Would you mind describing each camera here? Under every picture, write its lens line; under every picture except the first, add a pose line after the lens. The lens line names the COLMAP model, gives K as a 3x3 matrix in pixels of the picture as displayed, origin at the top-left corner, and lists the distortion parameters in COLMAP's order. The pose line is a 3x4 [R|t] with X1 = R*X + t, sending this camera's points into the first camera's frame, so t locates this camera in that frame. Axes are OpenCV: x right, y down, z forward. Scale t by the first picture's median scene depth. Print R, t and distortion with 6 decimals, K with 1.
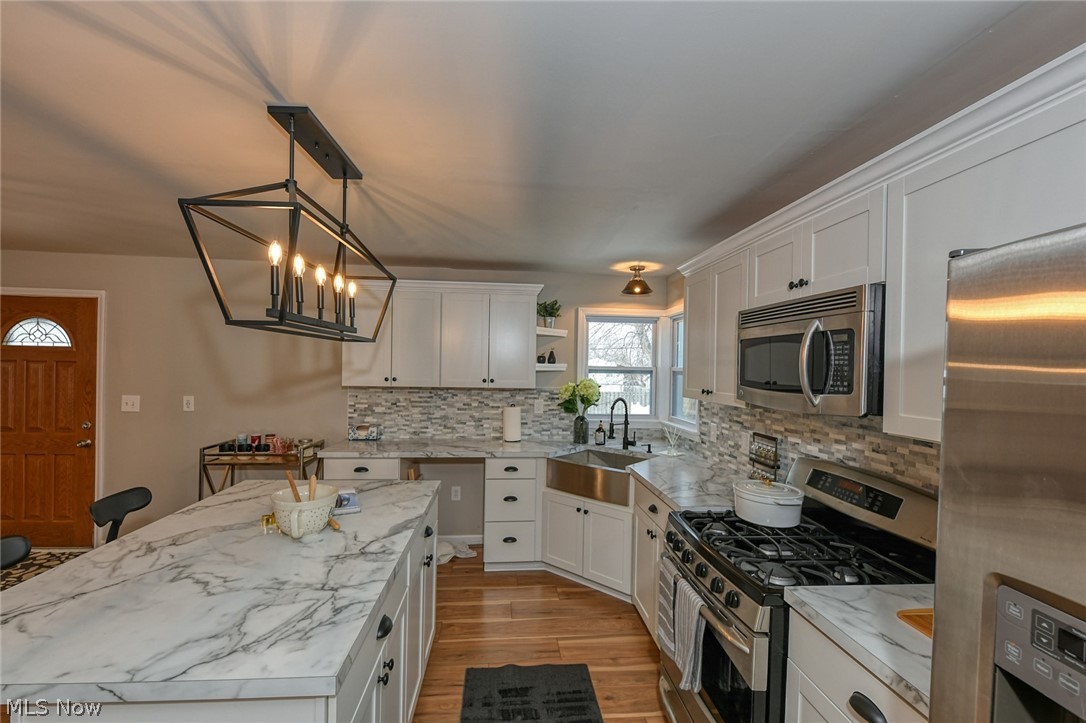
lens RADIAL K [[451.5, 0, 538.9], [0, 451.5, 369.7], [0, 0, 1]] dist [0.009394, -0.009782]
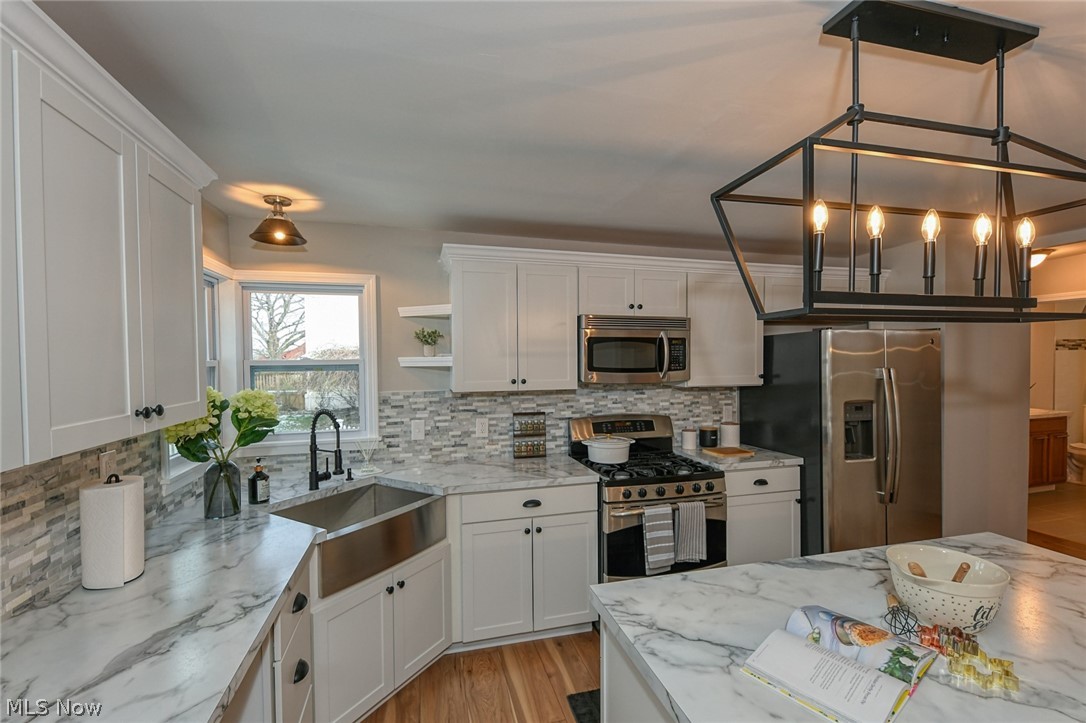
lens RADIAL K [[461.5, 0, 540.0], [0, 461.5, 370.1], [0, 0, 1]] dist [-0.001776, -0.000271]
pose [[-0.181680, -0.039078, 0.982581, -0.843295], [0.010652, 0.999073, 0.041704, -0.026726], [-0.983300, 0.018043, -0.181095, 1.359754]]
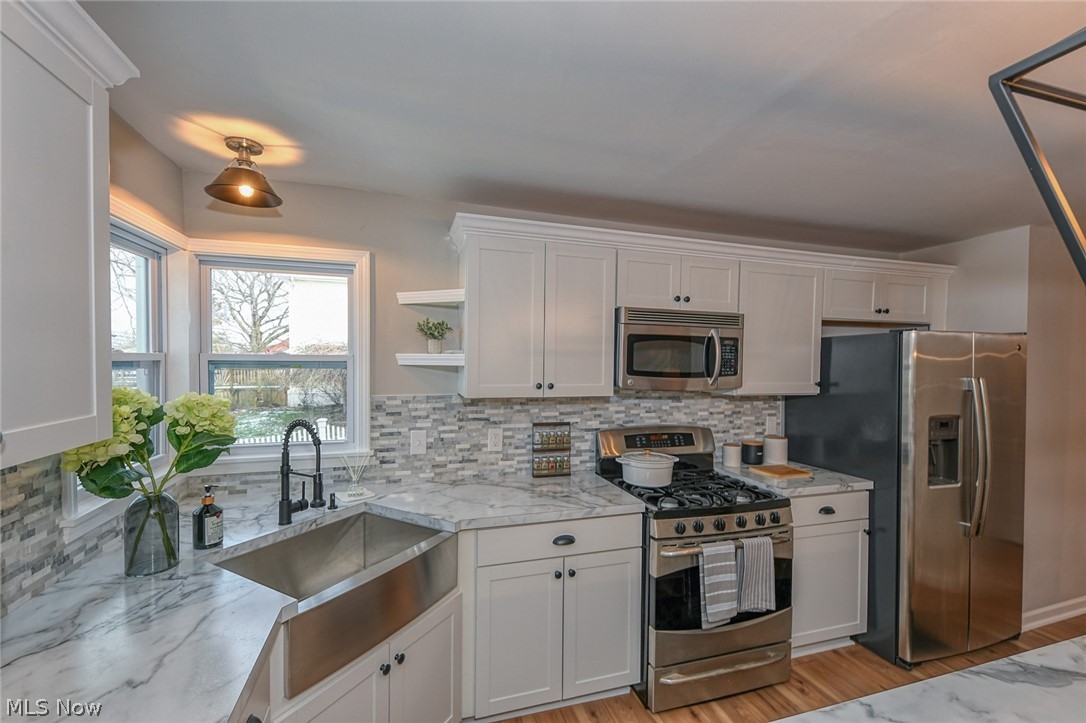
lens RADIAL K [[451.5, 0, 538.9], [0, 451.5, 369.7], [0, 0, 1]] dist [0.009394, -0.009782]
pose [[-0.213420, -0.042936, 0.976017, -0.570295], [-0.009595, 0.999078, 0.041852, -0.022335], [-0.976913, -0.000433, -0.213635, 1.419412]]
